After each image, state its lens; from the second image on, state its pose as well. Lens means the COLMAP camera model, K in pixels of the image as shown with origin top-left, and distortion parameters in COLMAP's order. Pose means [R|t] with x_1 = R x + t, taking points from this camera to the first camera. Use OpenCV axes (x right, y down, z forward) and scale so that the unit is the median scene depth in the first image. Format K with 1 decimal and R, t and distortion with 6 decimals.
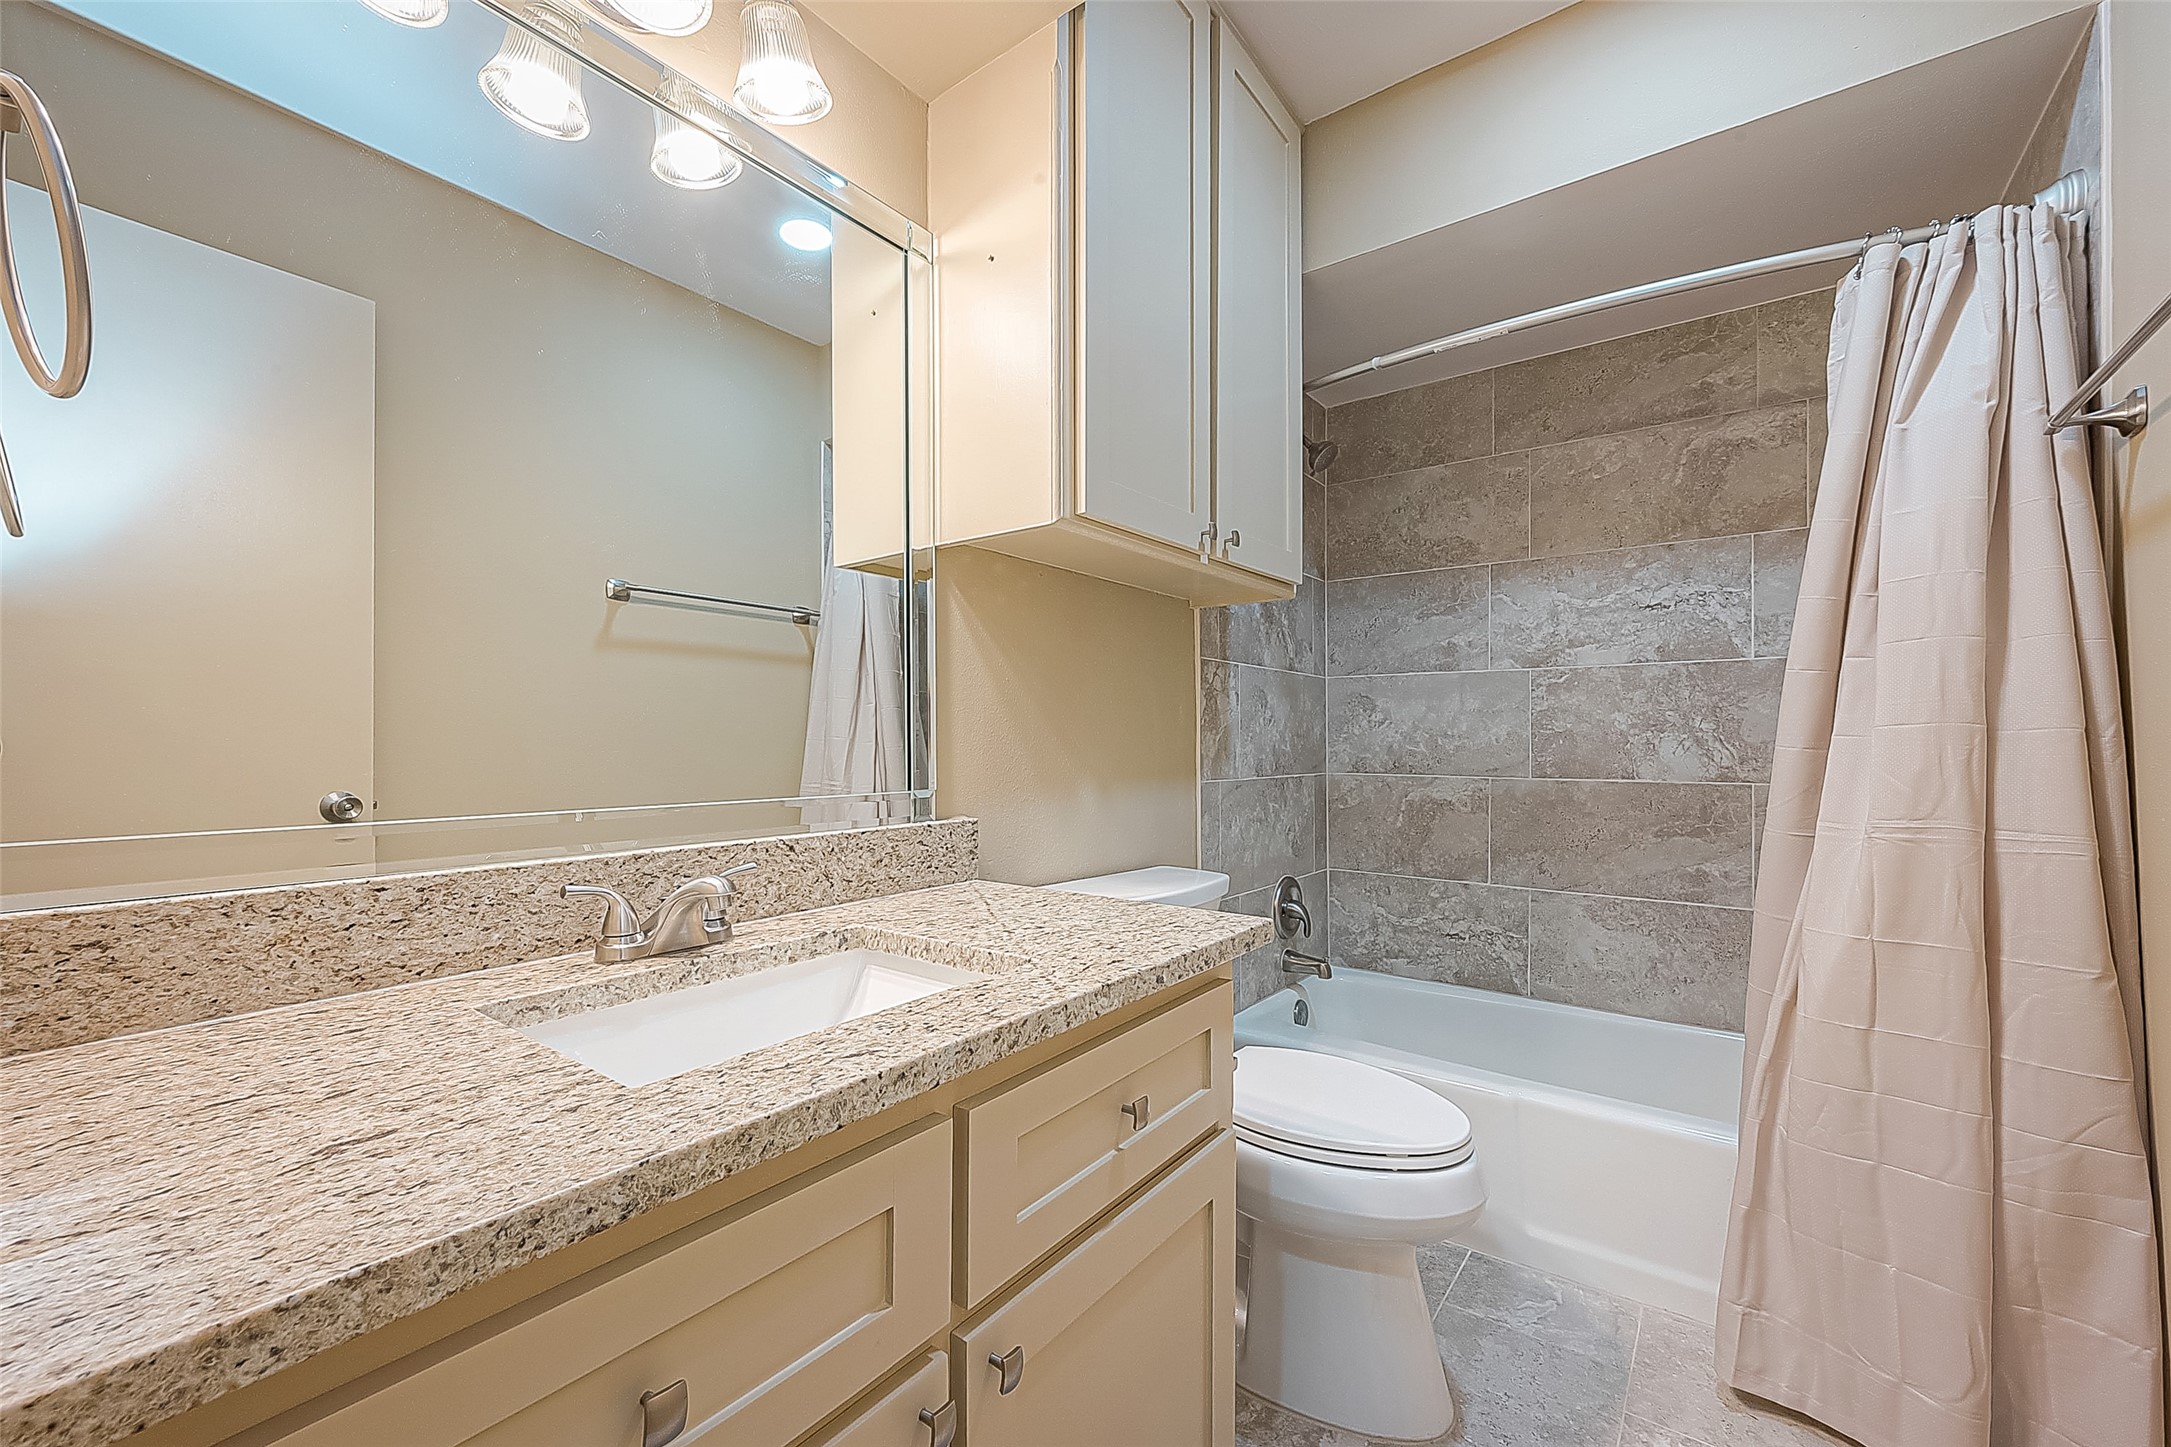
lens RADIAL K [[864.1, 0, 1086.0], [0, 864.1, 729.5], [0, 0, 1]] dist [0.000646, 0.000255]
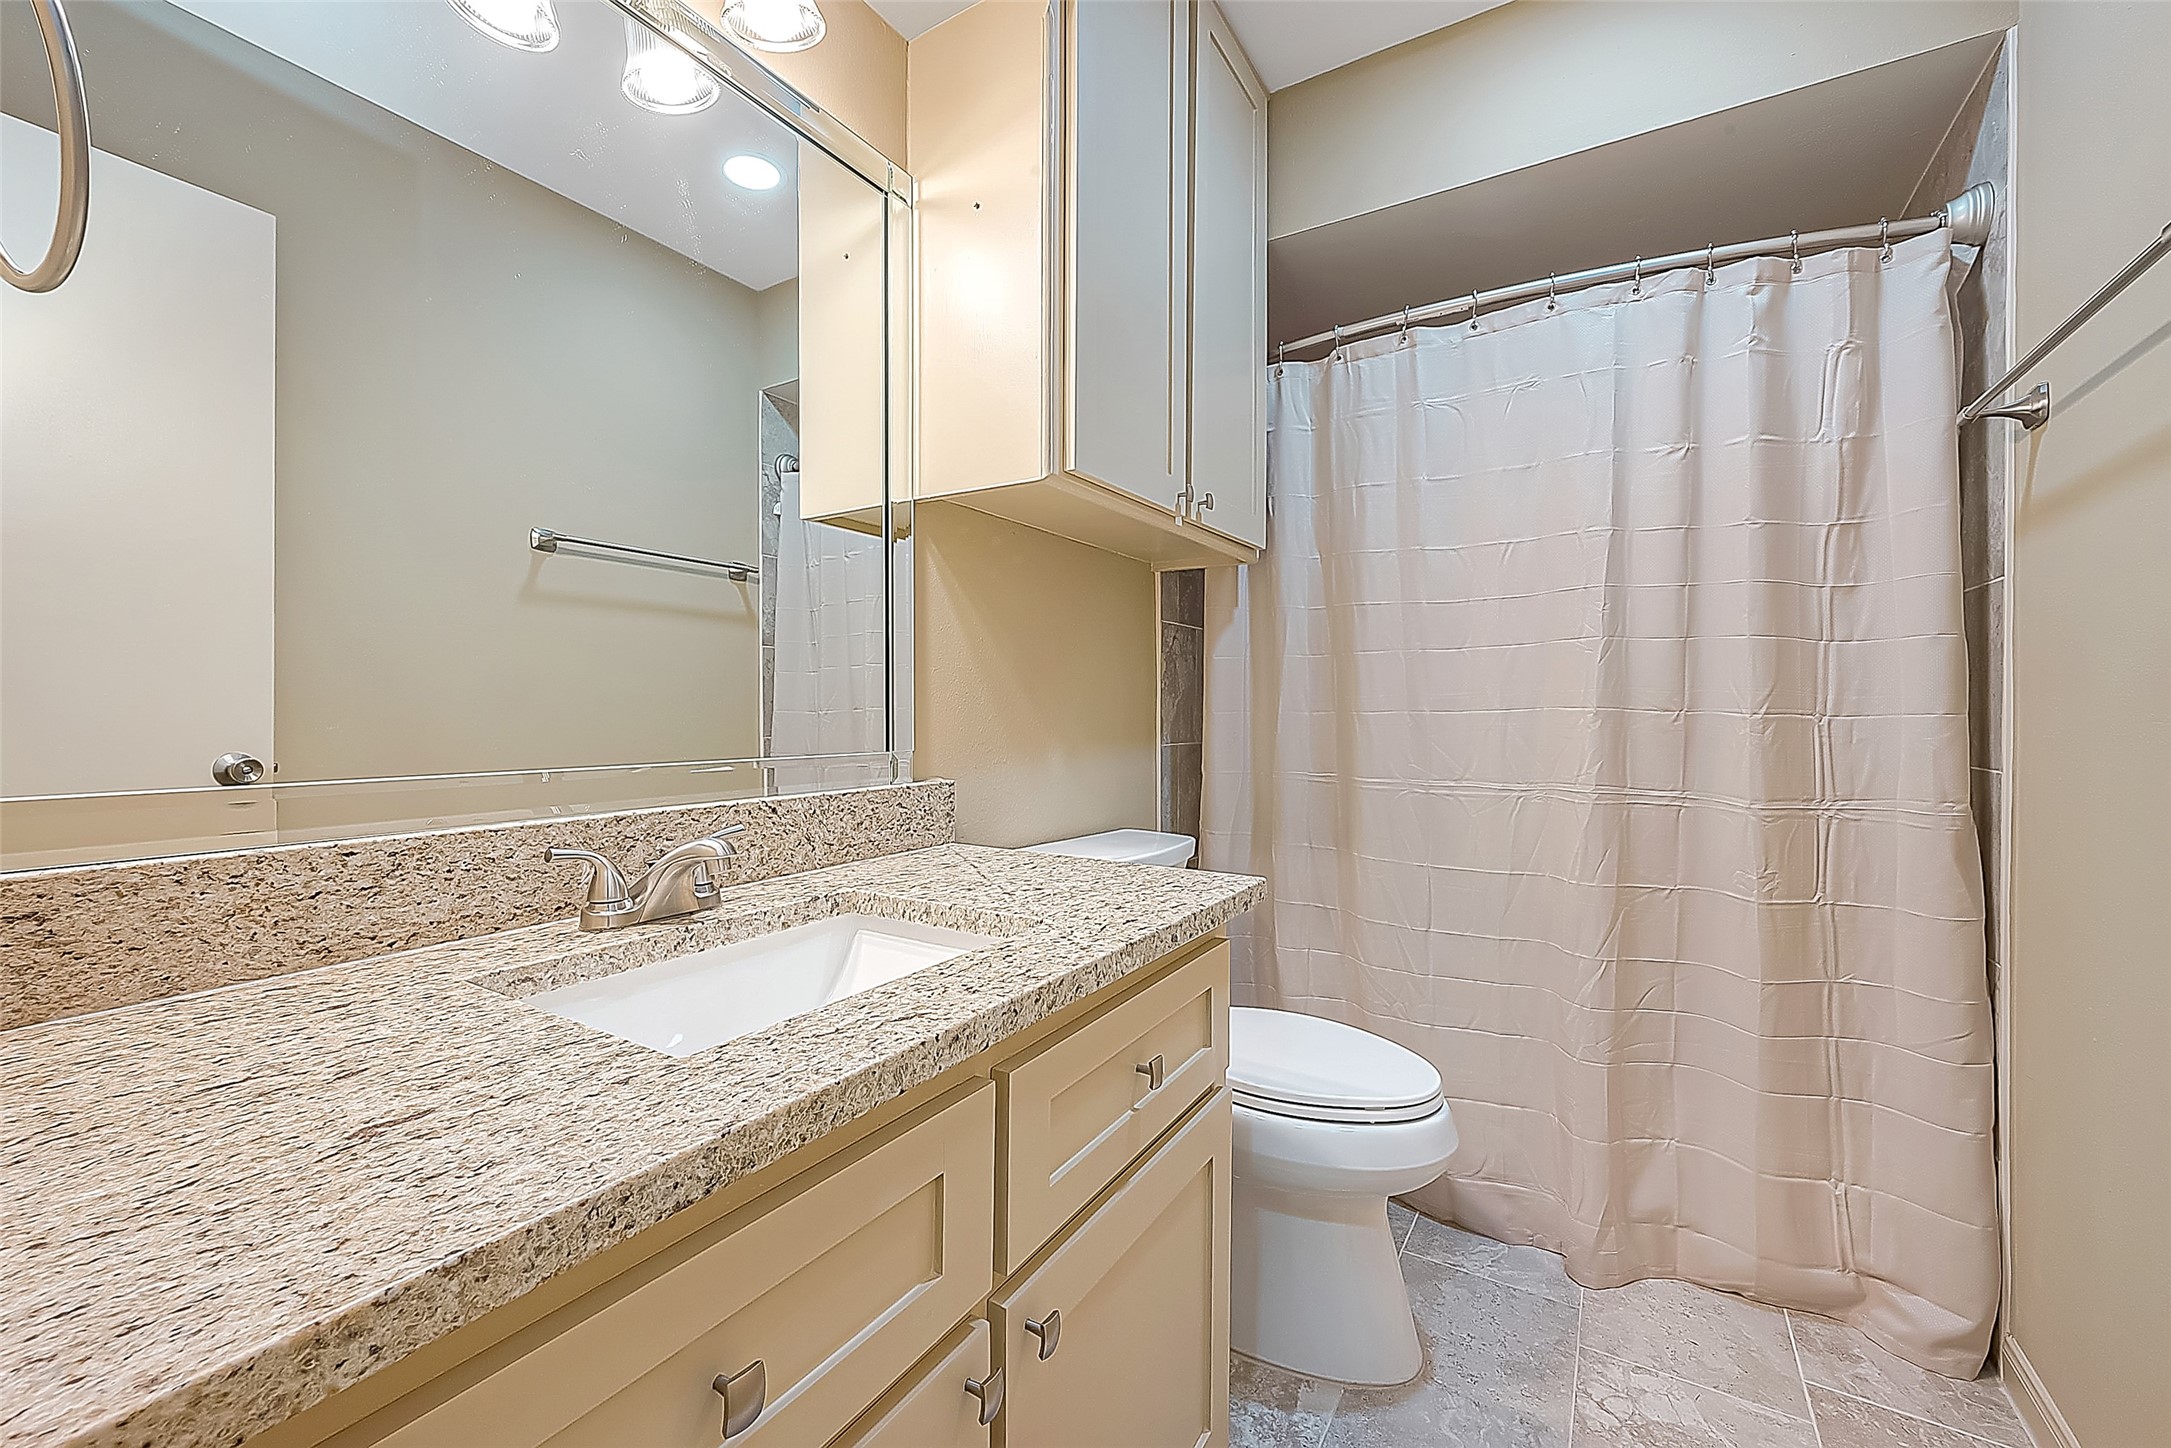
lens RADIAL K [[871.2, 0, 1079.3], [0, 871.2, 701.6], [0, 0, 1]] dist [0.001102, -0.000192]
pose [[0.995921, 0.006912, 0.089966, -0.145636], [-0.007468, 0.999955, 0.005842, 0.014150], [-0.089922, -0.006490, 0.995928, 0.013719]]
